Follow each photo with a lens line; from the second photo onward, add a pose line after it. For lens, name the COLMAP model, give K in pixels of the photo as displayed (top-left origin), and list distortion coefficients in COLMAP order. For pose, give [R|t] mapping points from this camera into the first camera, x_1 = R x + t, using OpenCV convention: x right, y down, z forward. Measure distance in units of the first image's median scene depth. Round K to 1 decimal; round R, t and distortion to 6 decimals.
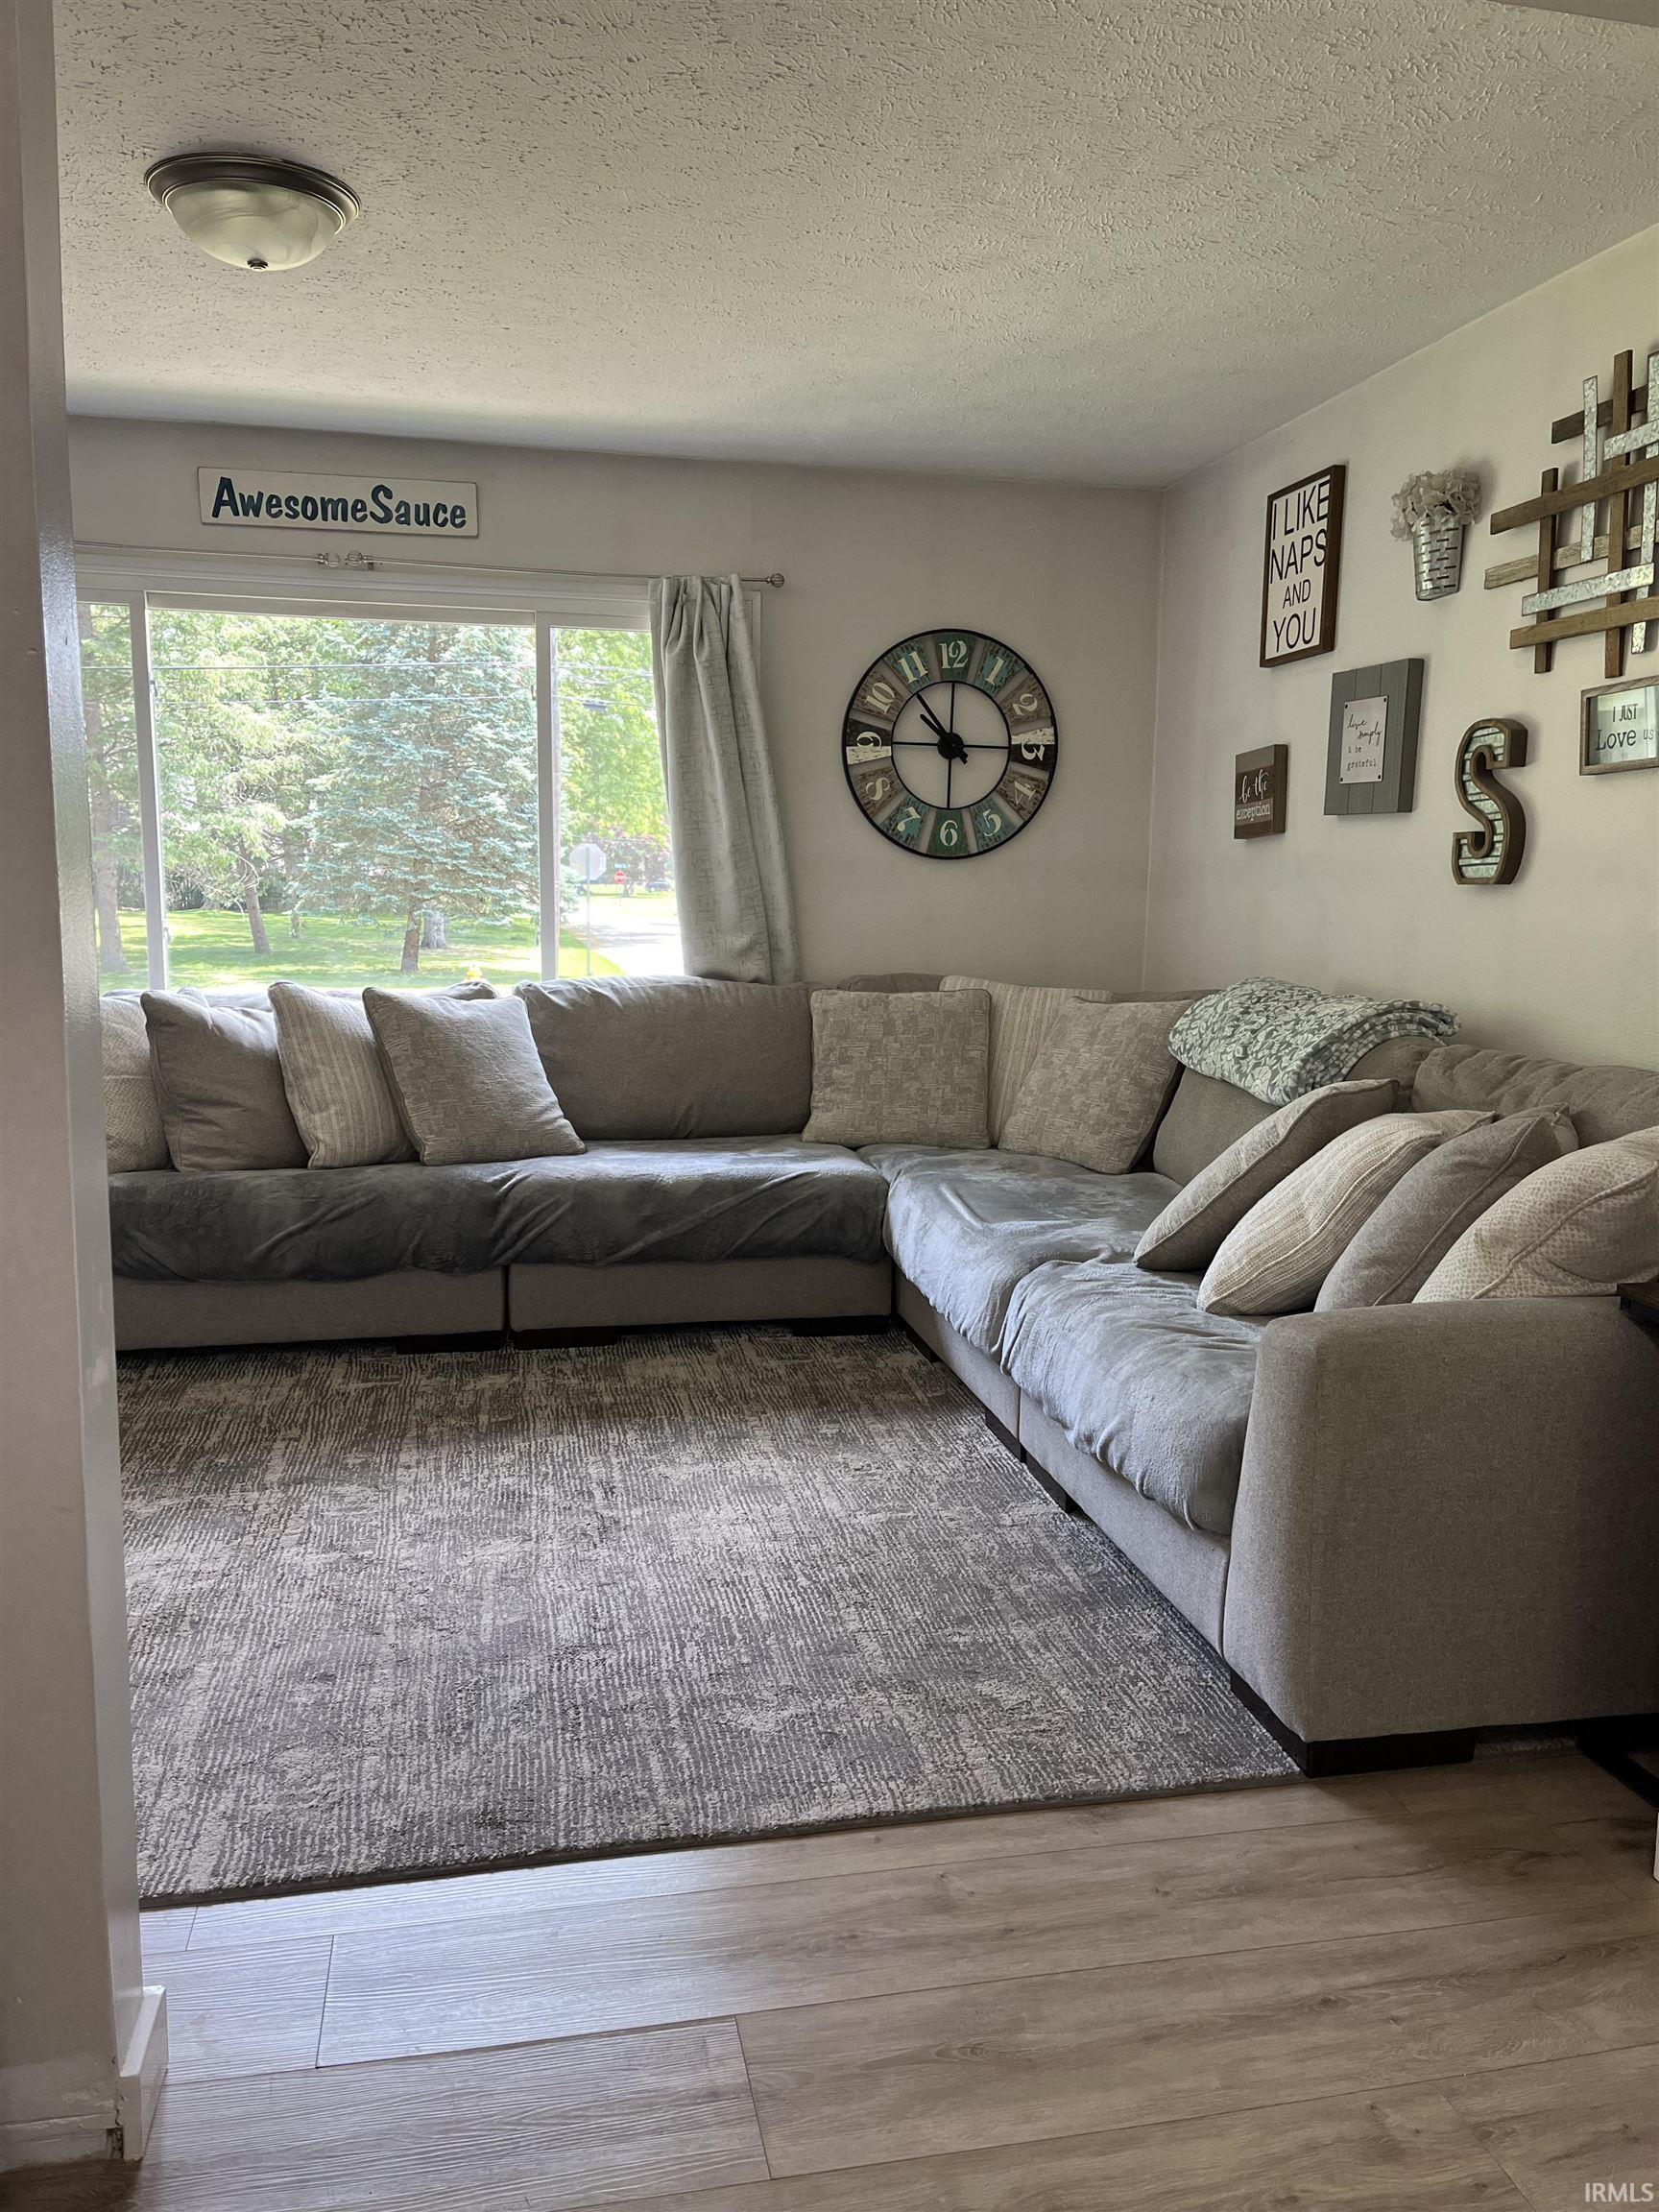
lens RADIAL K [[1679.5, 0, 829.5], [0, 1679.5, 1106.0], [0, 0, 1]] dist [0.062159, -0.002672]
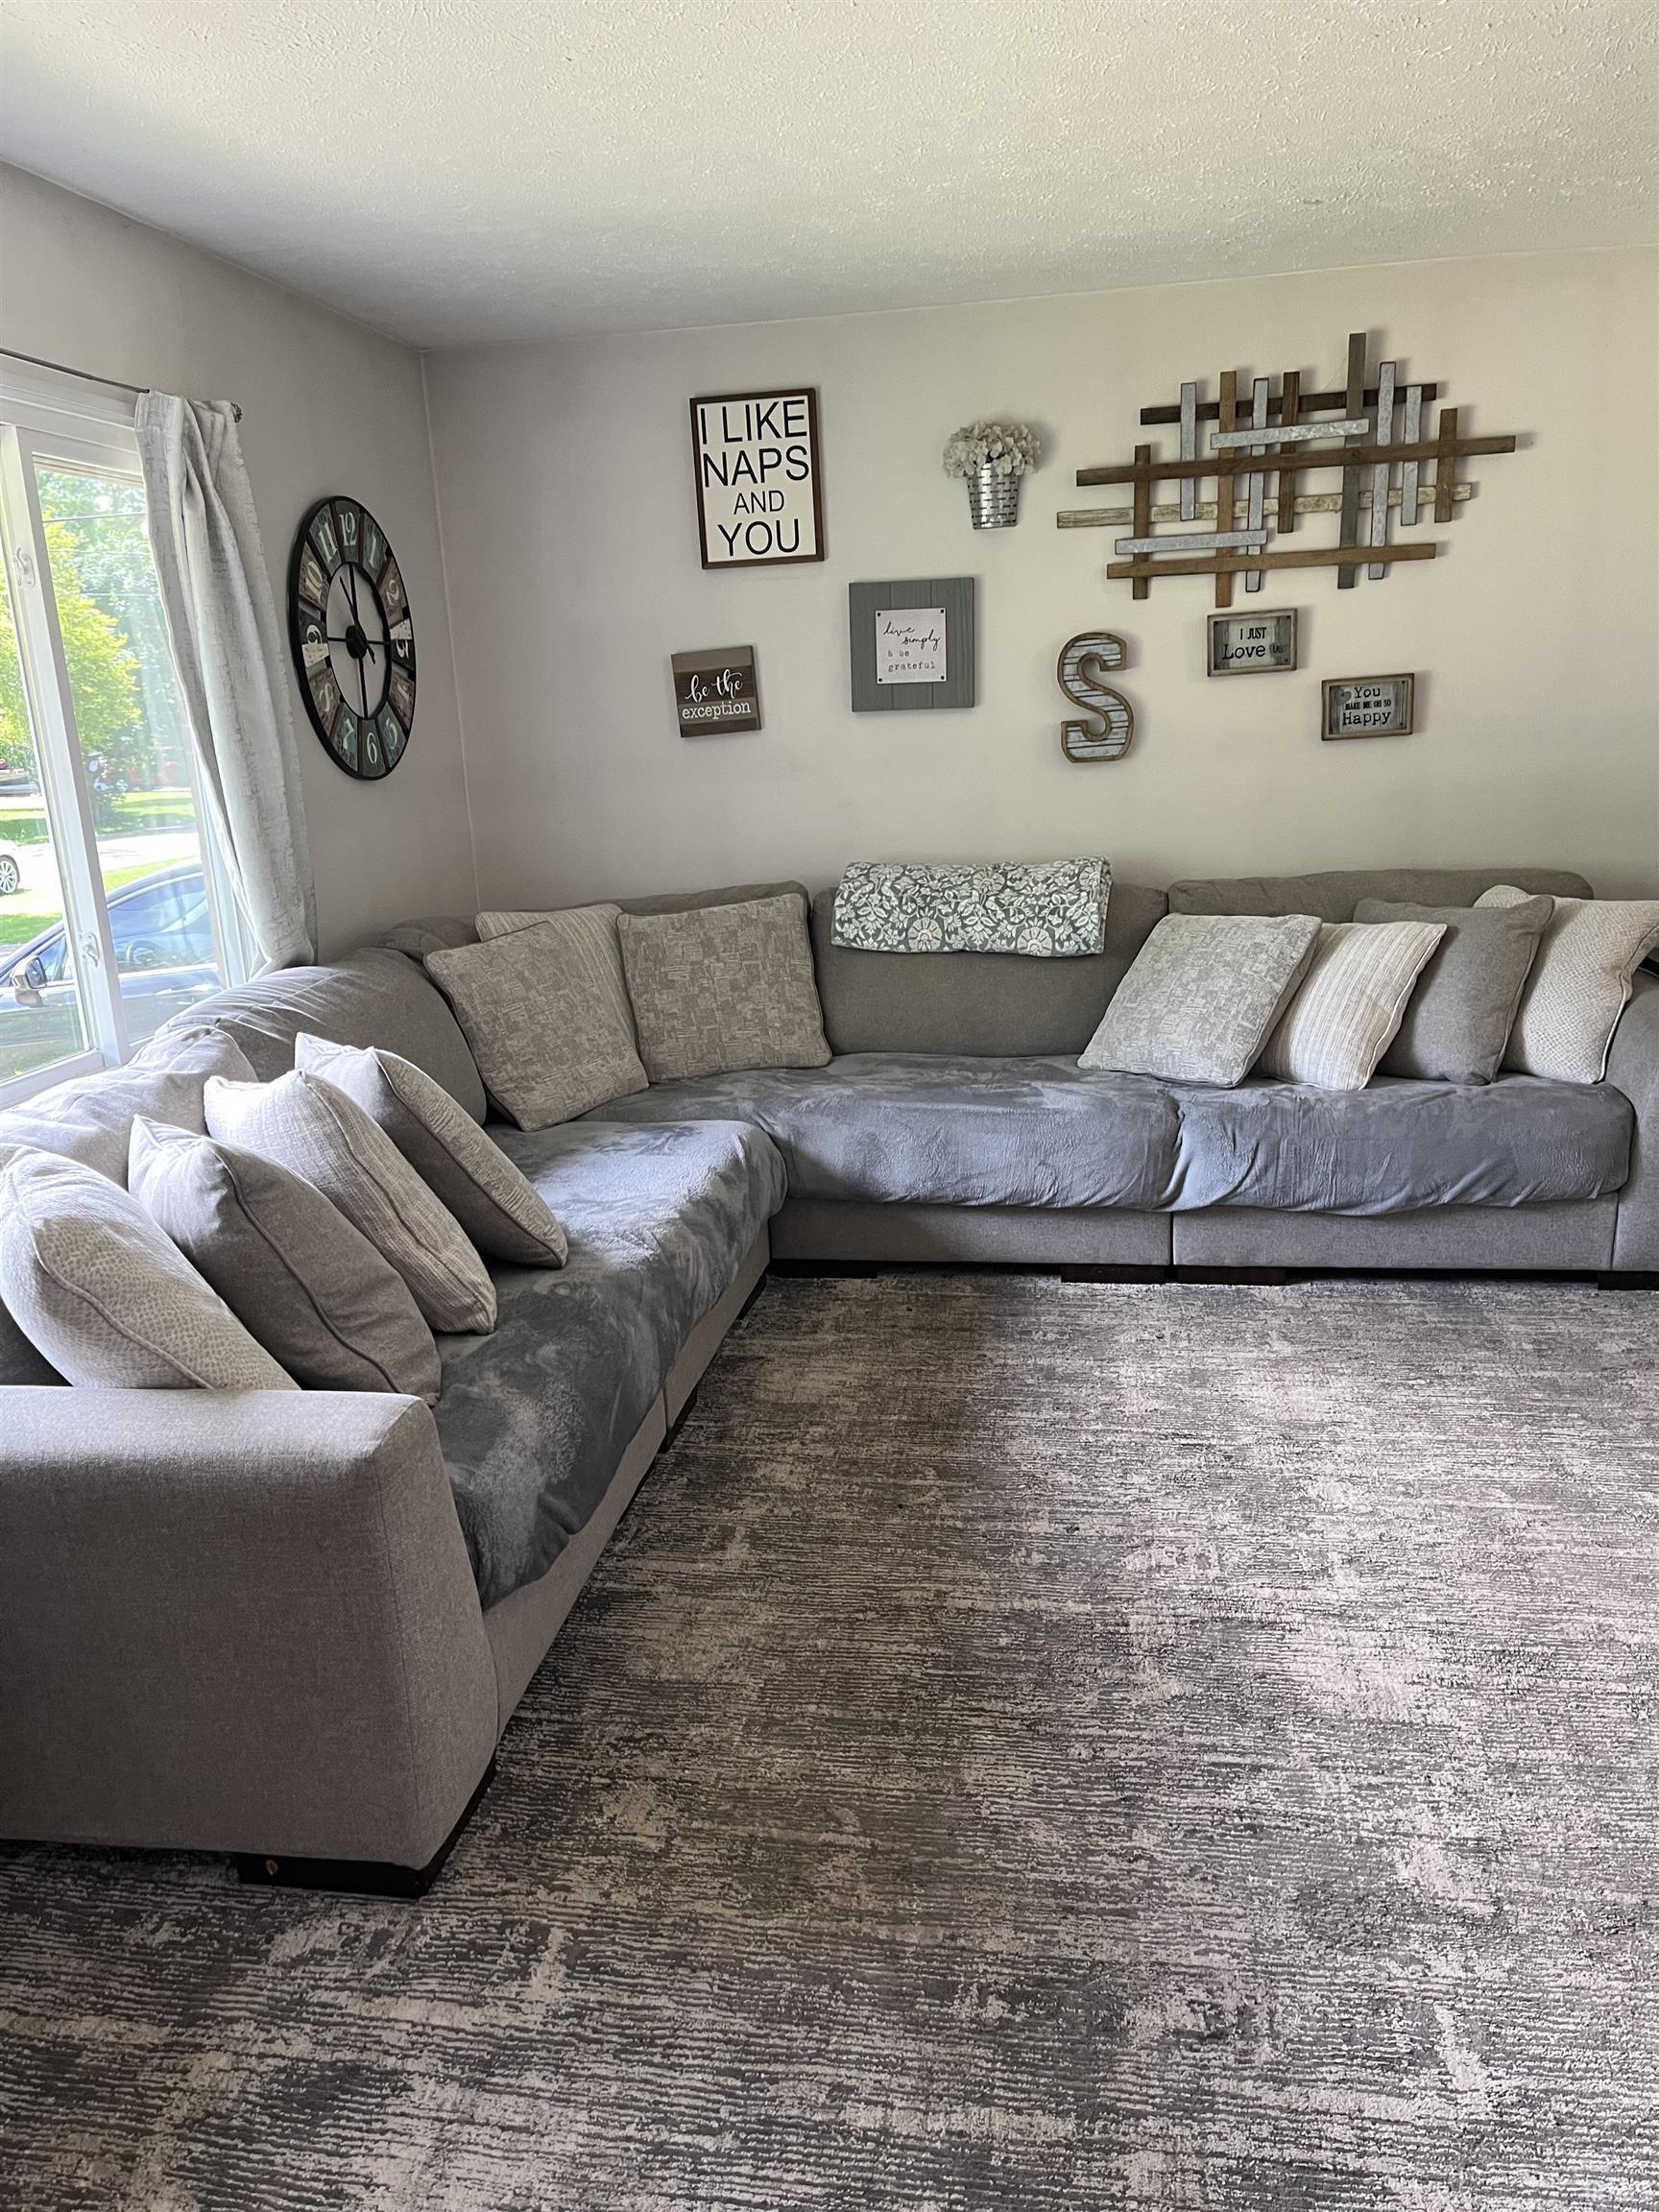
lens RADIAL K [[1674.1, 0, 830.0], [0, 1674.1, 1114.1], [0, 0, 1]] dist [0.080500, -0.096614]
pose [[0.362860, -0.257872, 0.895452, -0.867008], [0.181578, 0.962093, 0.203483, -0.159209], [-0.913981, 0.088759, 0.395929, 0.652504]]
